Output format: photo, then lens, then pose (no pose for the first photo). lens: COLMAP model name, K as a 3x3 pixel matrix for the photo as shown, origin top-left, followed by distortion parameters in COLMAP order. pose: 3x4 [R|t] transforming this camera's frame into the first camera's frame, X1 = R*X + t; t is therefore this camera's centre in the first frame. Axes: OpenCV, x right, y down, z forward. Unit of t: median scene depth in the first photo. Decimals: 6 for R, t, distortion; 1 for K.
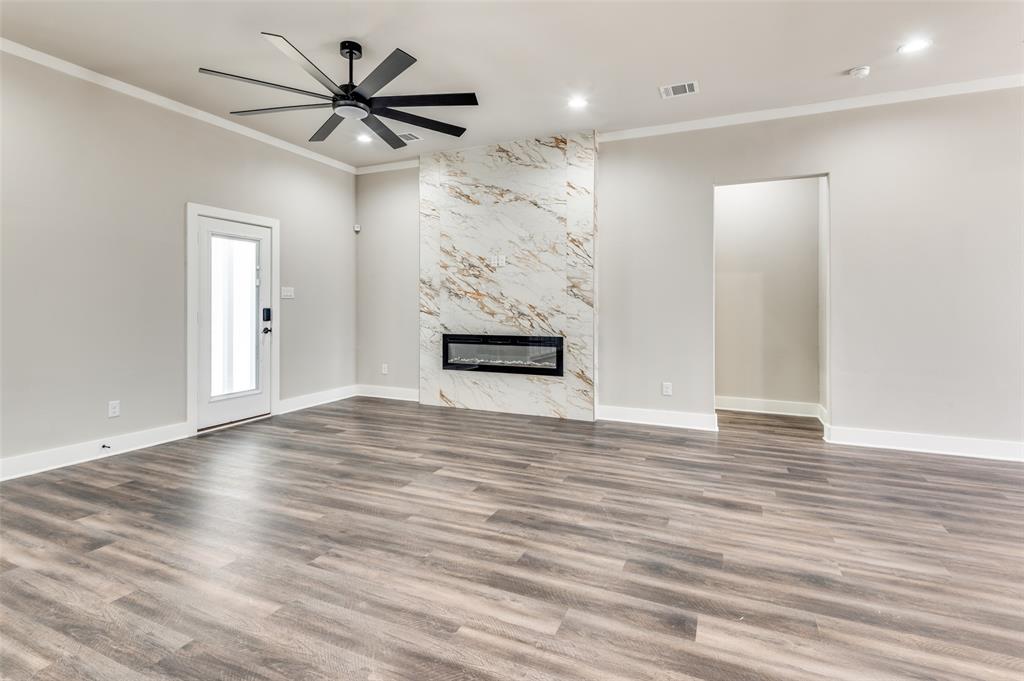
lens RADIAL K [[489.2, 0, 512.6], [0, 489.2, 305.8], [0, 0, 1]] dist [0.030560, -0.017387]
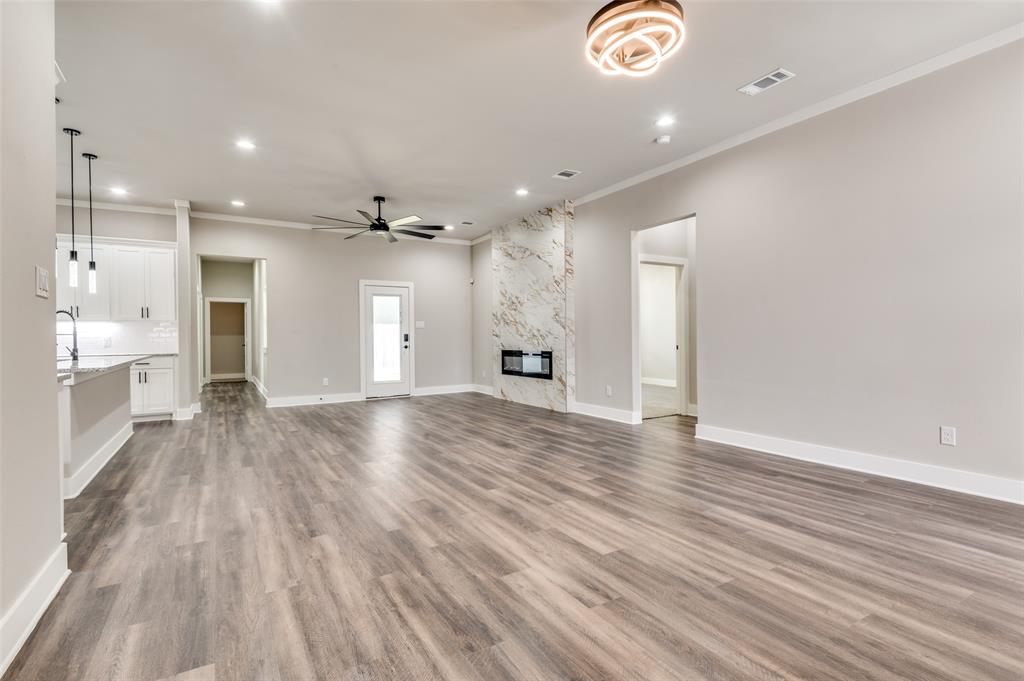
lens RADIAL K [[483.0, 0, 511.9], [0, 483.0, 334.6], [0, 0, 1]] dist [0.046157, -0.027929]
pose [[0.819290, -0.014992, -0.573183, 0.787089], [0.014589, 0.999880, -0.005299, 0.021582], [0.573194, -0.004021, 0.819410, -0.184527]]
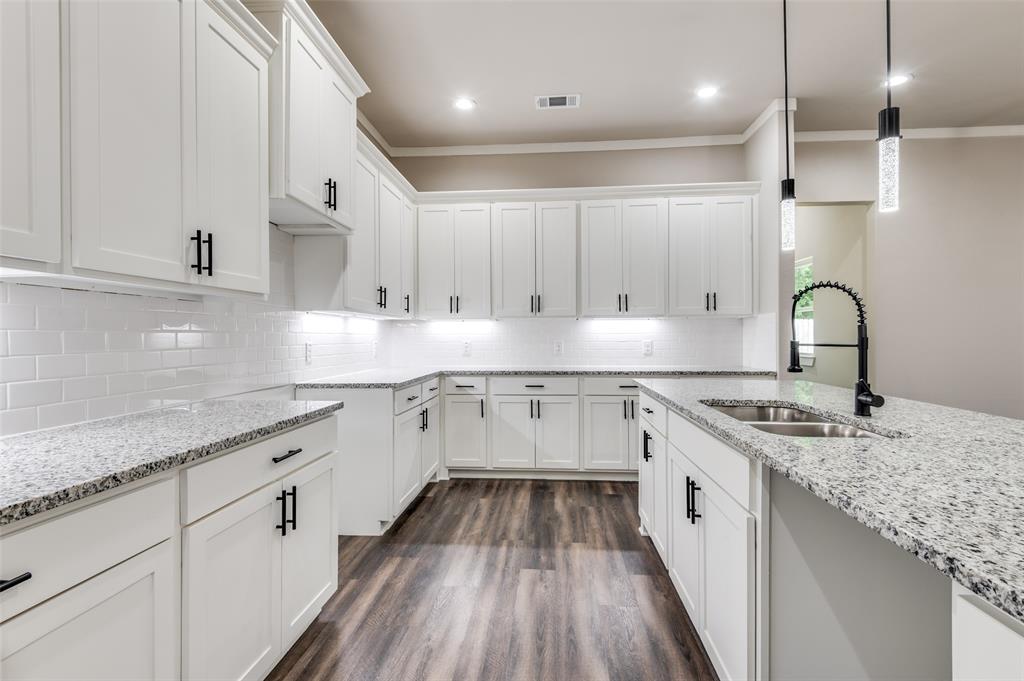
lens RADIAL K [[470.8, 0, 516.8], [0, 470.8, 338.7], [0, 0, 1]] dist [0.026770, -0.024513]
pose [[0.343050, -0.000588, -0.939317, -0.121185], [0.007532, 0.999969, 0.002125, -0.001784], [0.939287, -0.007804, 0.343043, -0.238368]]
